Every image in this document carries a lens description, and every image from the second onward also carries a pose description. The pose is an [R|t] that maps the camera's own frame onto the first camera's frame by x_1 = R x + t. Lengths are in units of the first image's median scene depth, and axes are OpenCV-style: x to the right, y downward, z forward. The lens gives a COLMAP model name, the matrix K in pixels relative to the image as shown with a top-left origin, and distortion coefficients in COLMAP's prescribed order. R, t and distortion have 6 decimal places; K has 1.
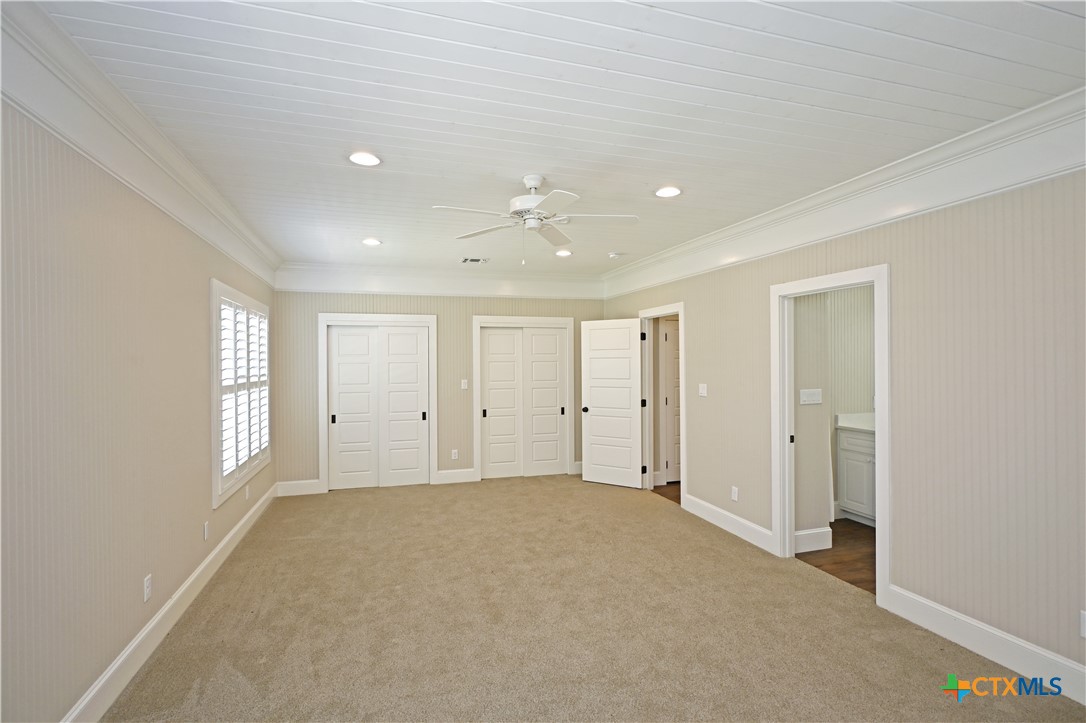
lens RADIAL K [[530.2, 0, 546.5], [0, 530.2, 353.9], [0, 0, 1]] dist [-0.005282, 0.003501]
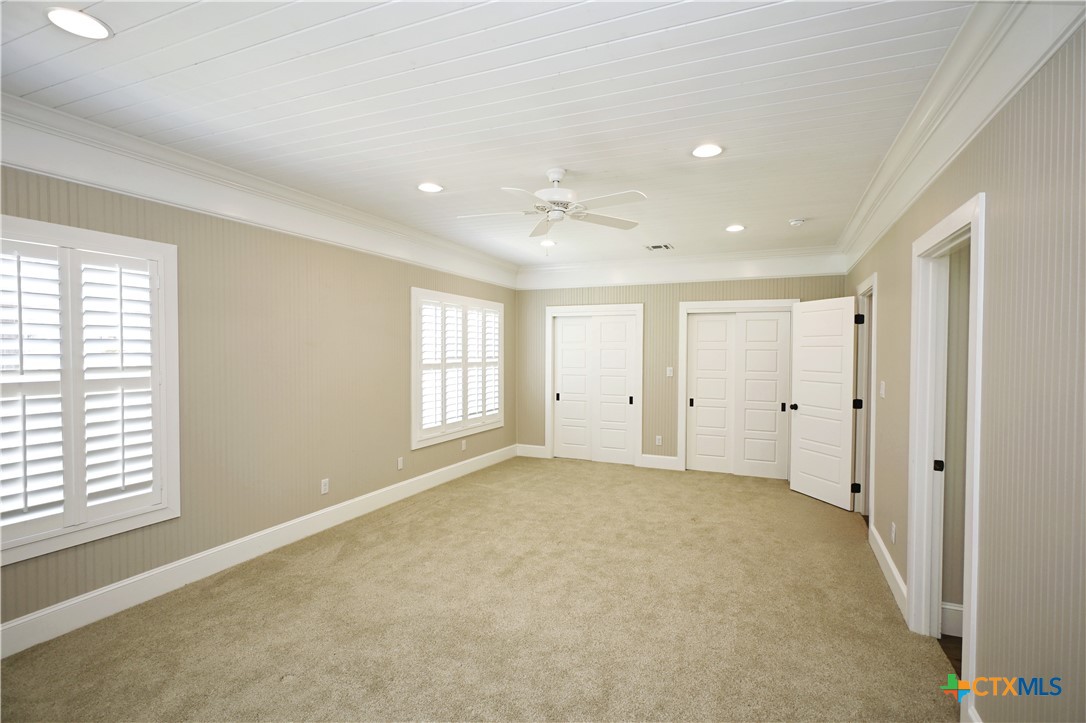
lens RADIAL K [[530.2, 0, 548.0], [0, 530.2, 363.6], [0, 0, 1]] dist [-0.005282, 0.003501]
pose [[0.755170, 0.029398, -0.654869, 0.477235], [-0.001413, 0.999065, 0.043220, -0.001239], [0.655527, -0.031713, 0.754505, 0.144628]]
